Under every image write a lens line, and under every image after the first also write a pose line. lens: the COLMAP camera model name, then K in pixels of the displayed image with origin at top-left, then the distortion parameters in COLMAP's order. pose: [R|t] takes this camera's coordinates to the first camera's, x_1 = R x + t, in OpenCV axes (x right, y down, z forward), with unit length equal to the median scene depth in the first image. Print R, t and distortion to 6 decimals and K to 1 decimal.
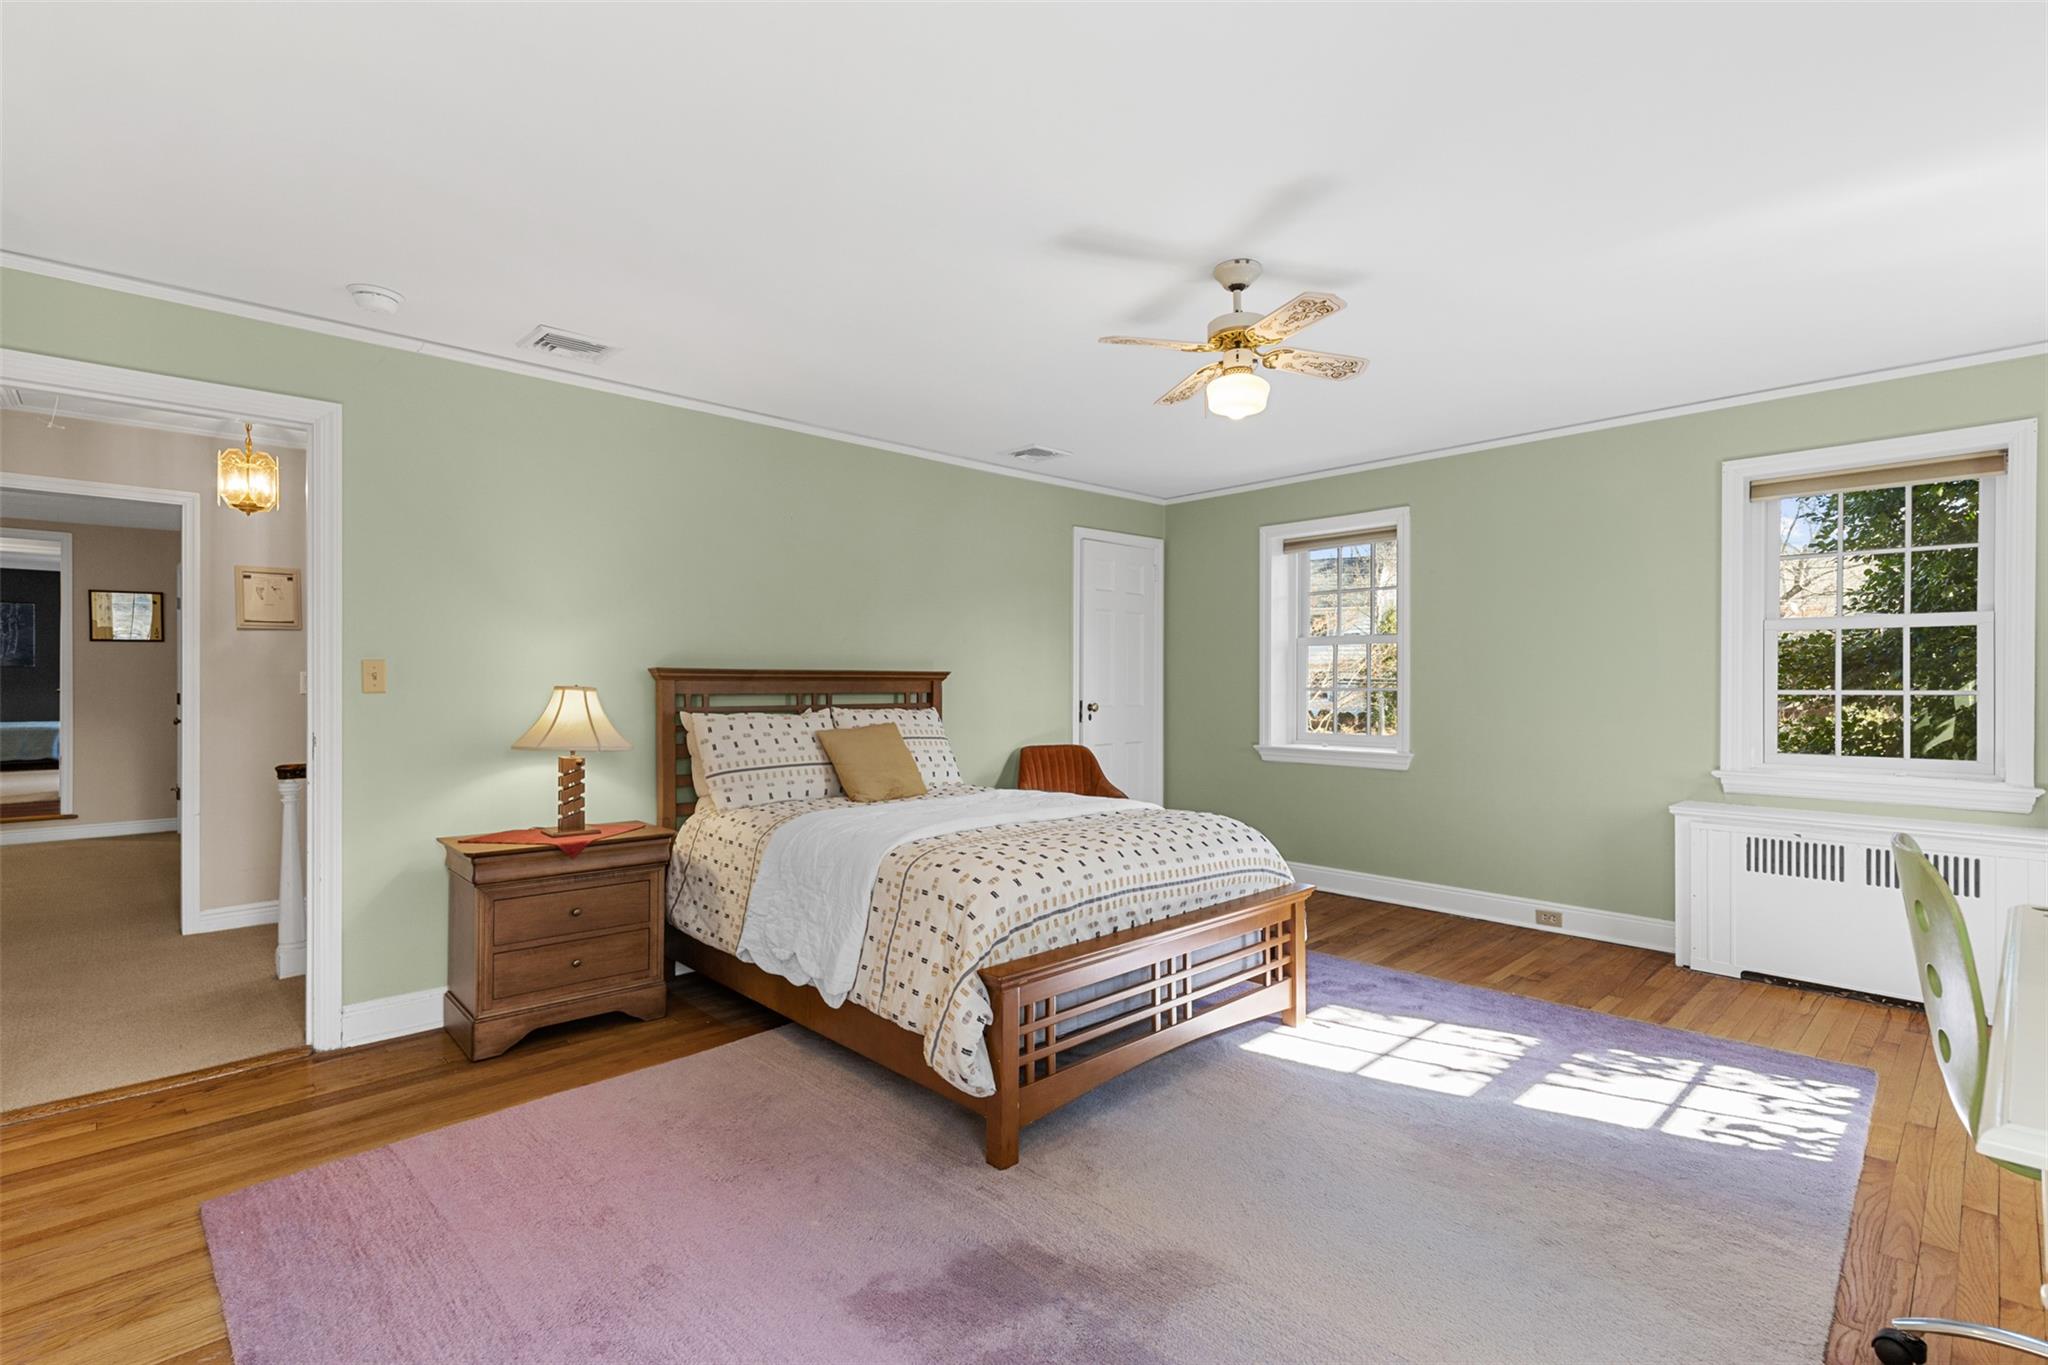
lens RADIAL K [[933.6, 0, 1013.8], [0, 933.6, 680.8], [0, 0, 1]] dist [0.010060, -0.001334]
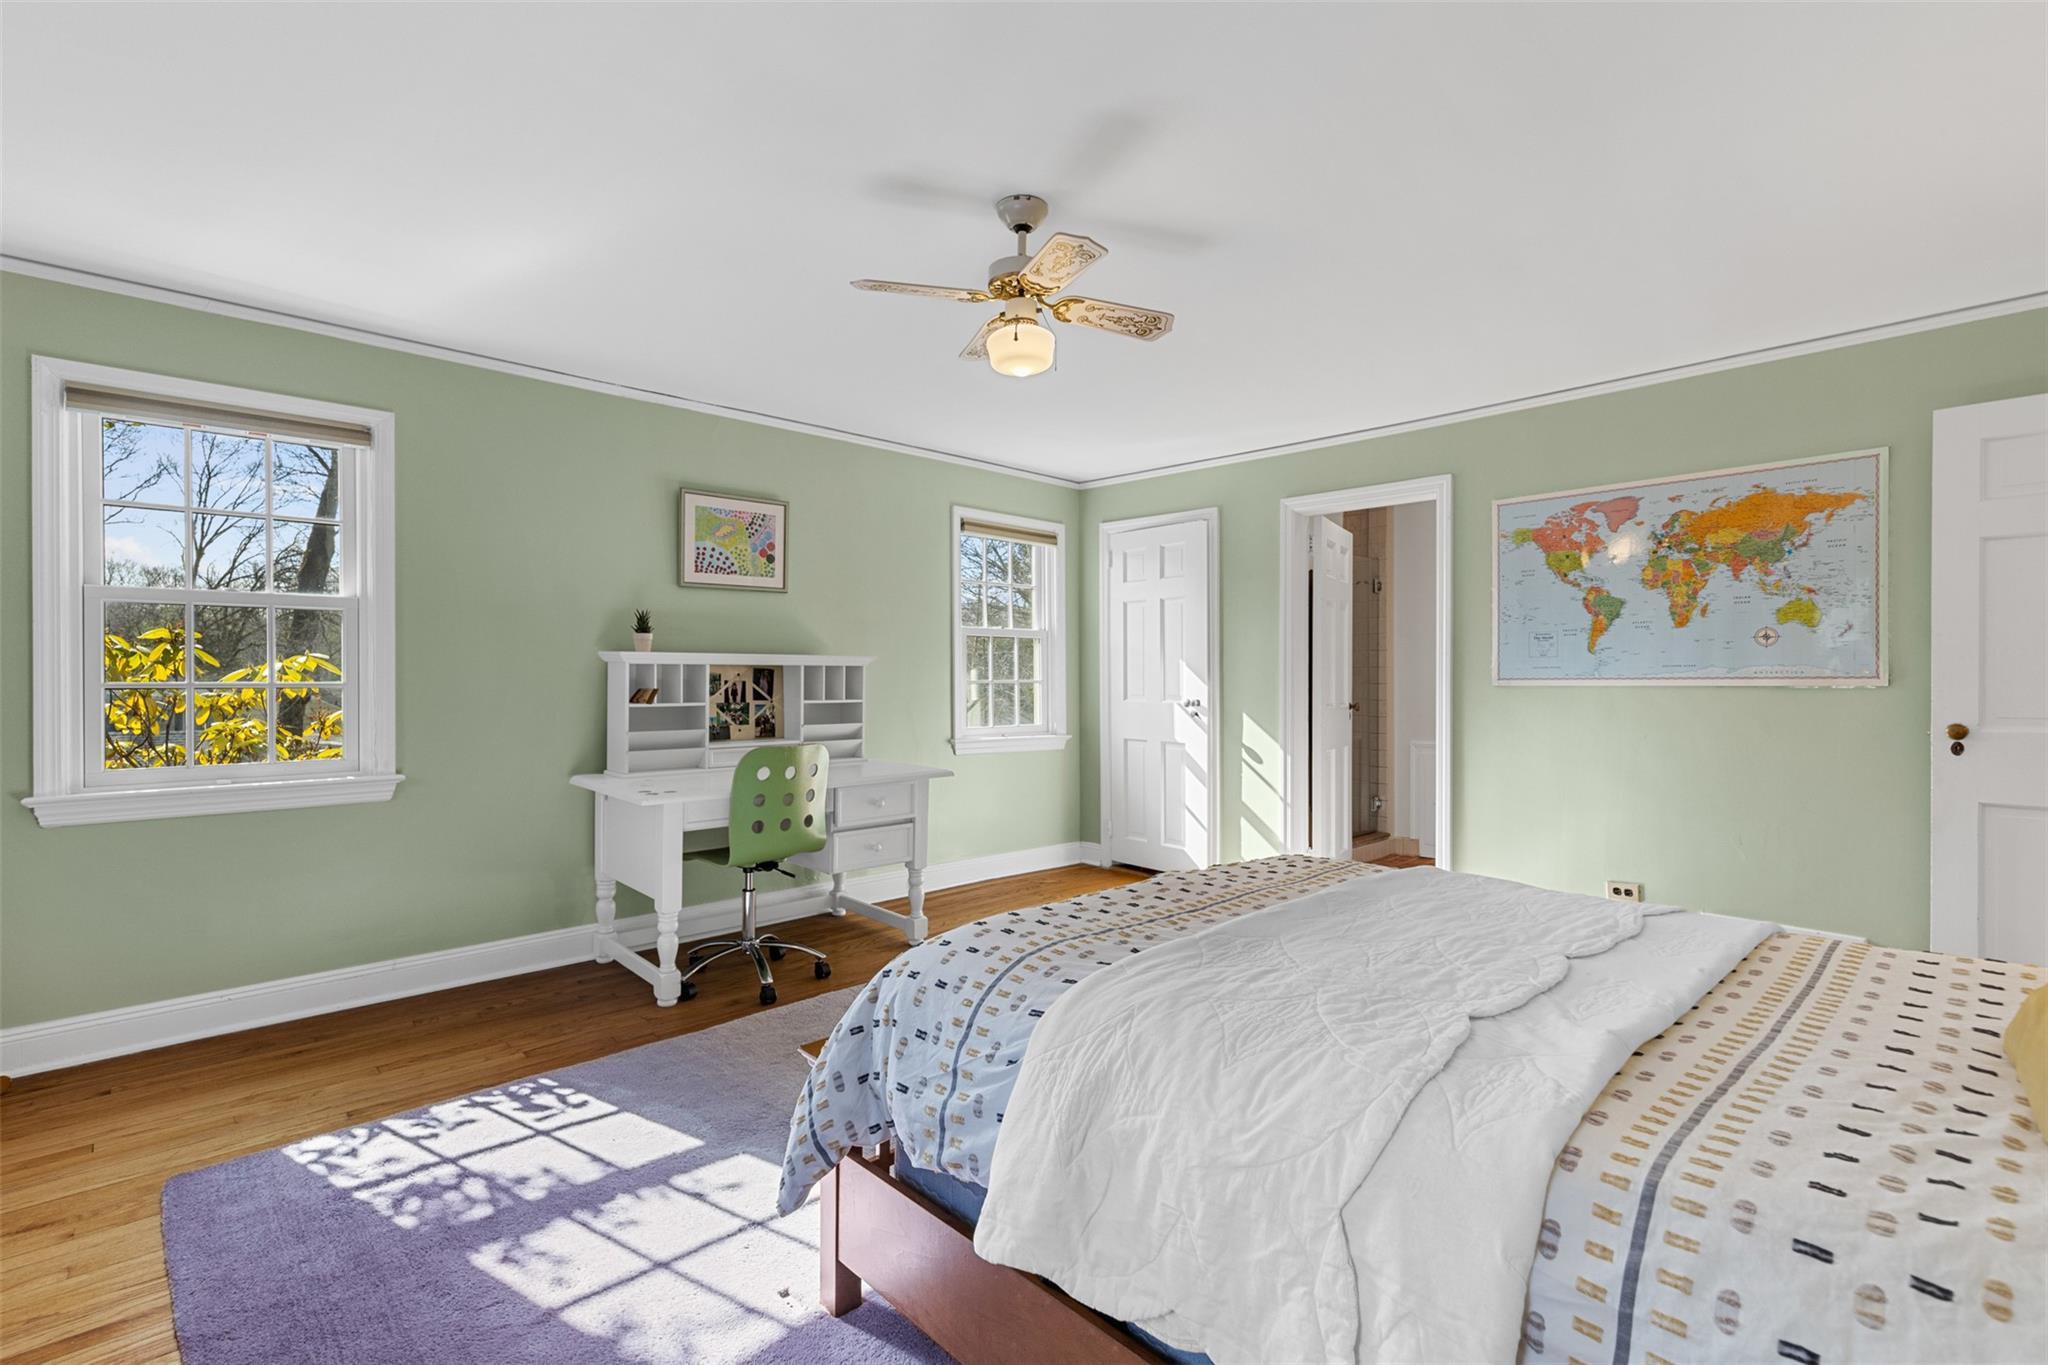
lens RADIAL K [[933.6, 0, 1033.3], [0, 933.6, 676.4], [0, 0, 1]] dist [0.010060, -0.001334]
pose [[-0.999935, 0.009593, 0.006145, 0.213594], [0.009630, 0.999935, 0.006057, 0.012643], [-0.006087, 0.006115, -0.999963, 1.810006]]
